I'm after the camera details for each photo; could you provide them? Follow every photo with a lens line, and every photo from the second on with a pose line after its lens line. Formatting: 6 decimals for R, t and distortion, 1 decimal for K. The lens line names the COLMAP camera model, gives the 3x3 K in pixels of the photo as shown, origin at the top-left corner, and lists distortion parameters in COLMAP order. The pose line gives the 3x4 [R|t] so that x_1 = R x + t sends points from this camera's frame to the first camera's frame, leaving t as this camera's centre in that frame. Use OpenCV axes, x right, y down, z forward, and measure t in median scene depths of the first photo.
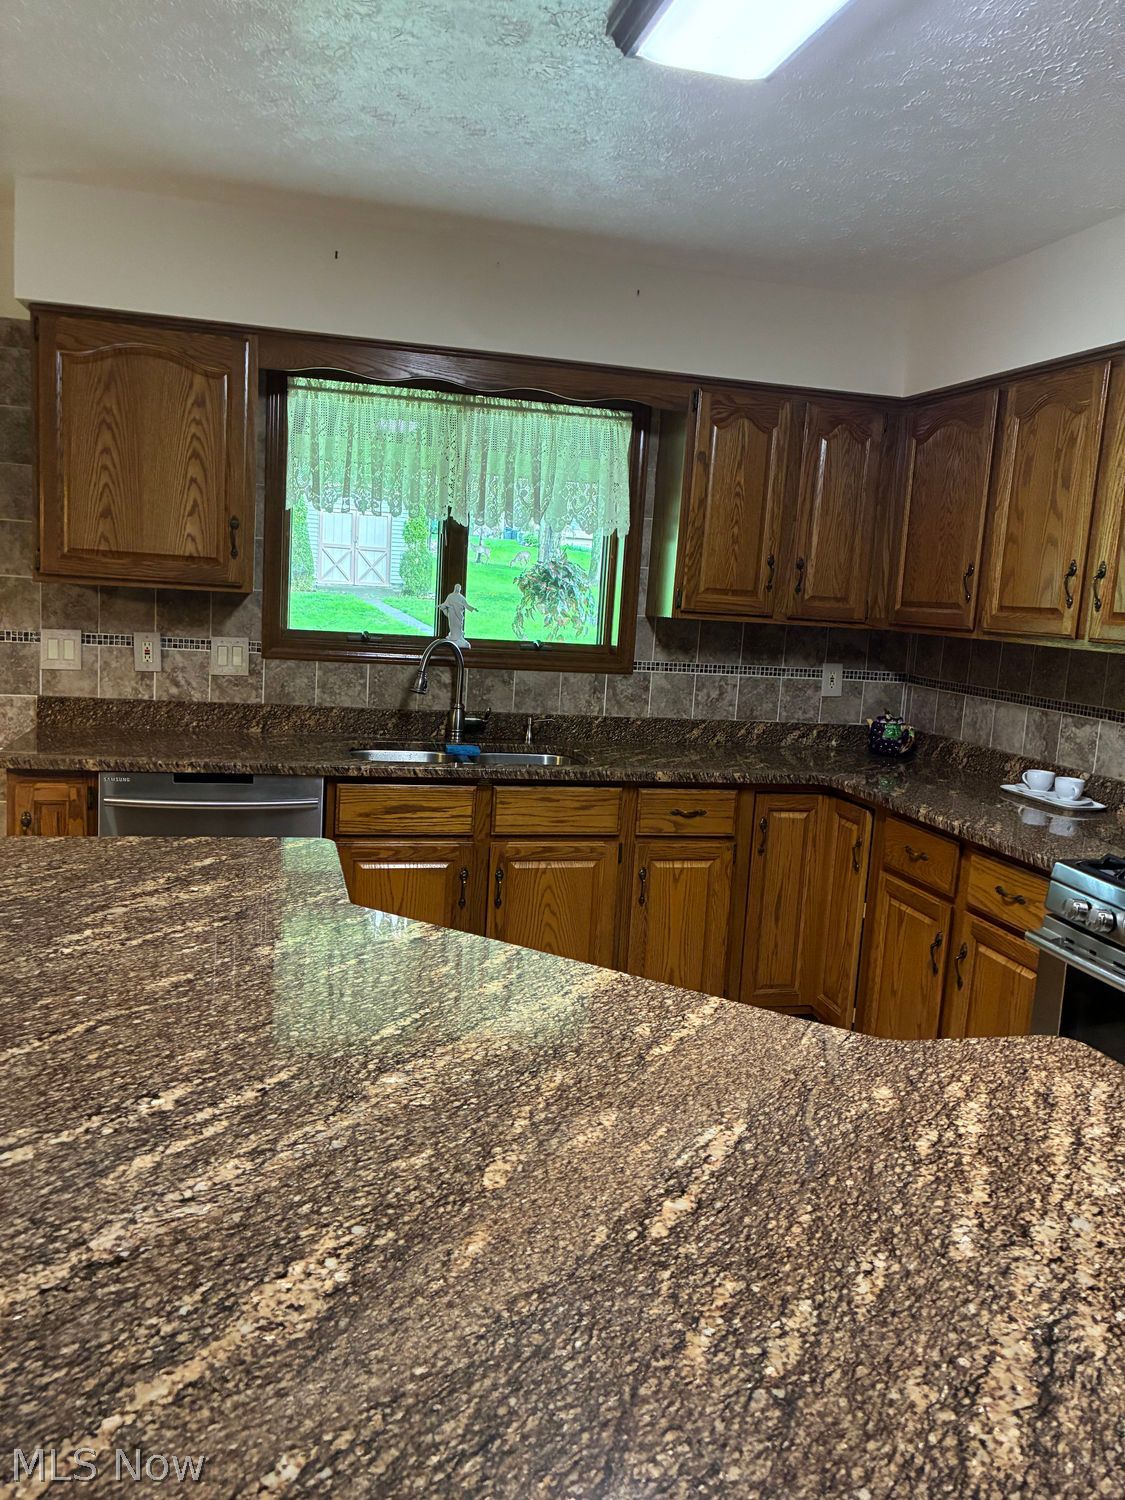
lens RADIAL K [[1132.6, 0, 561.0], [0, 1132.6, 746.7], [0, 0, 1]] dist [0.042528, -0.056160]
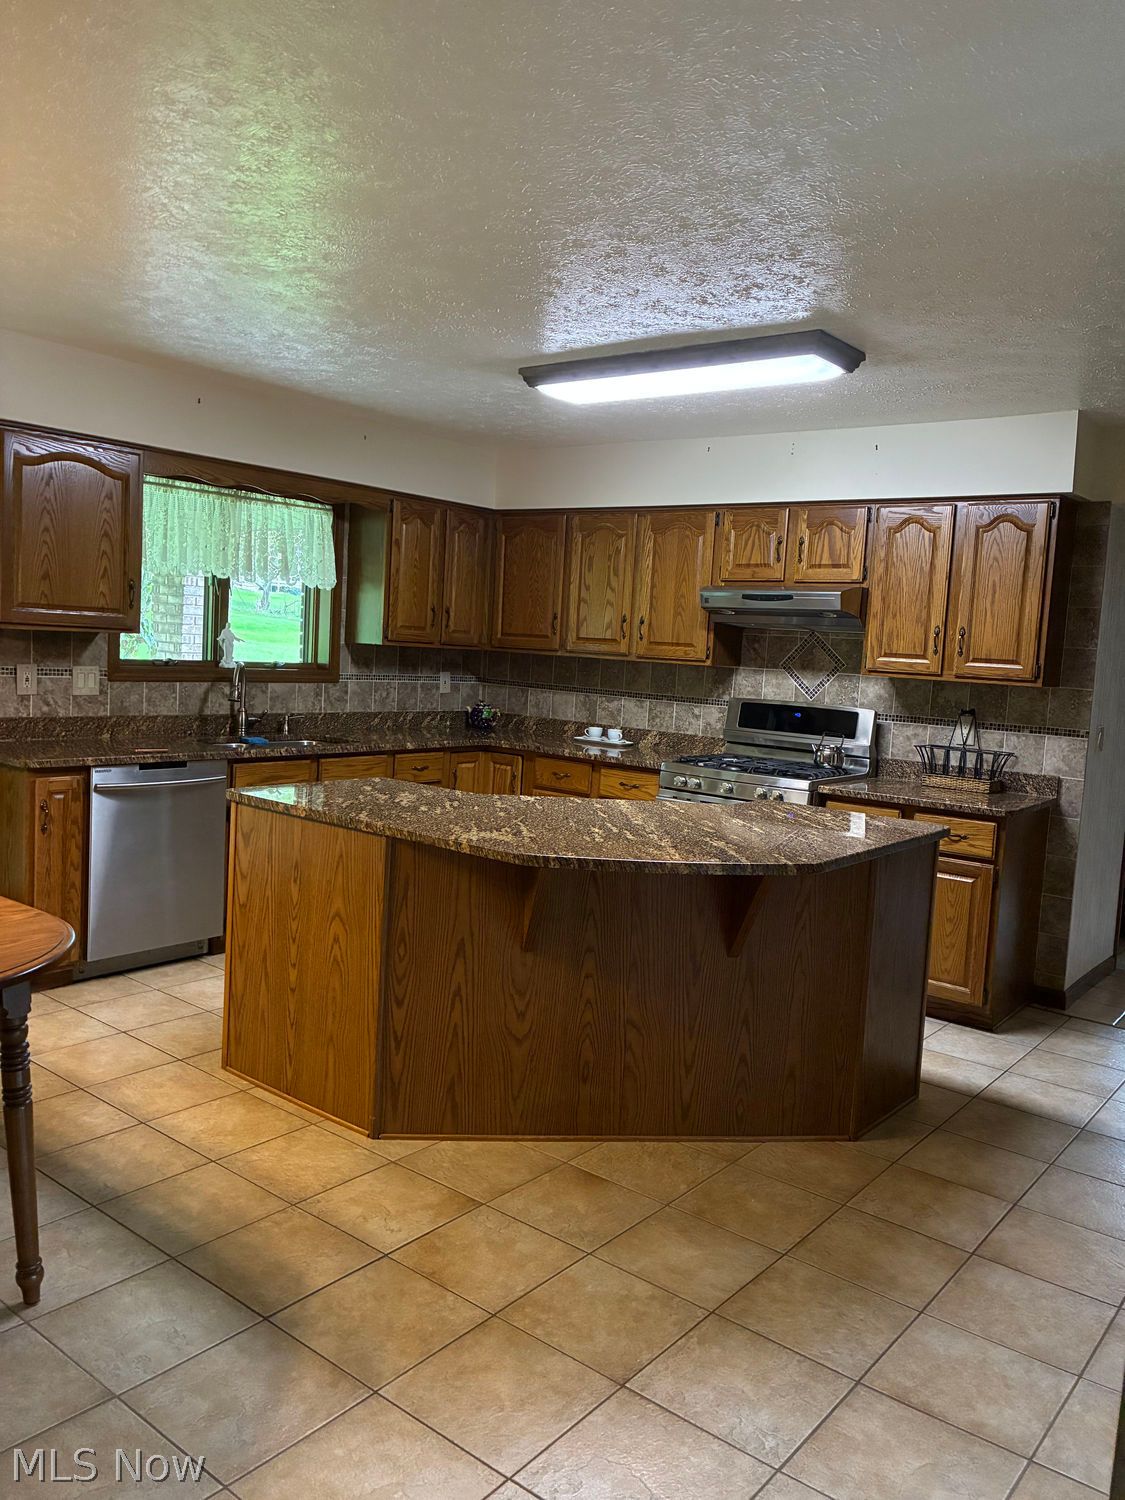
lens RADIAL K [[1132.6, 0, 567.5], [0, 1132.6, 744.4], [0, 0, 1]] dist [0.042528, -0.056160]
pose [[0.795873, -0.070863, 0.601302, -0.665821], [0.074834, 0.997025, 0.018449, 0.011217], [-0.600821, 0.030314, 0.798809, -0.388935]]
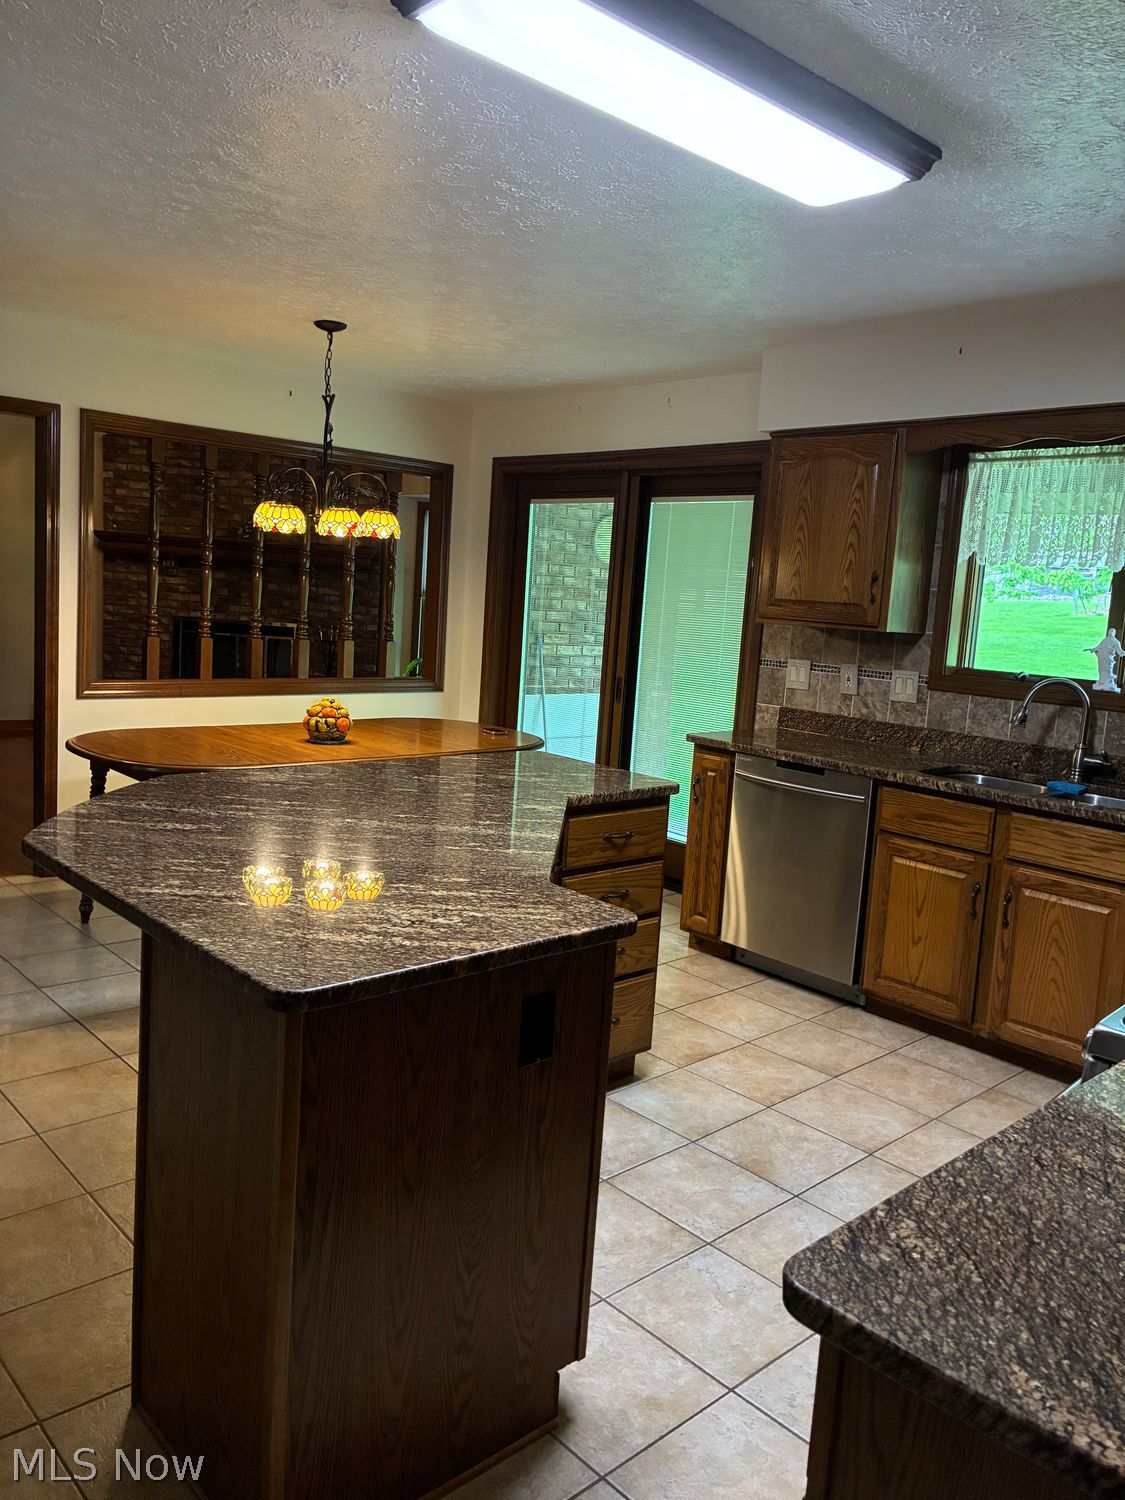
lens RADIAL K [[1132.6, 0, 559.0], [0, 1132.6, 728.9], [0, 0, 1]] dist [0.042528, -0.056160]
pose [[0.474063, 0.077536, -0.877070, 0.624898], [-0.156807, 0.987626, 0.002554, 0.020999], [0.866415, 0.136320, 0.480355, 0.105877]]
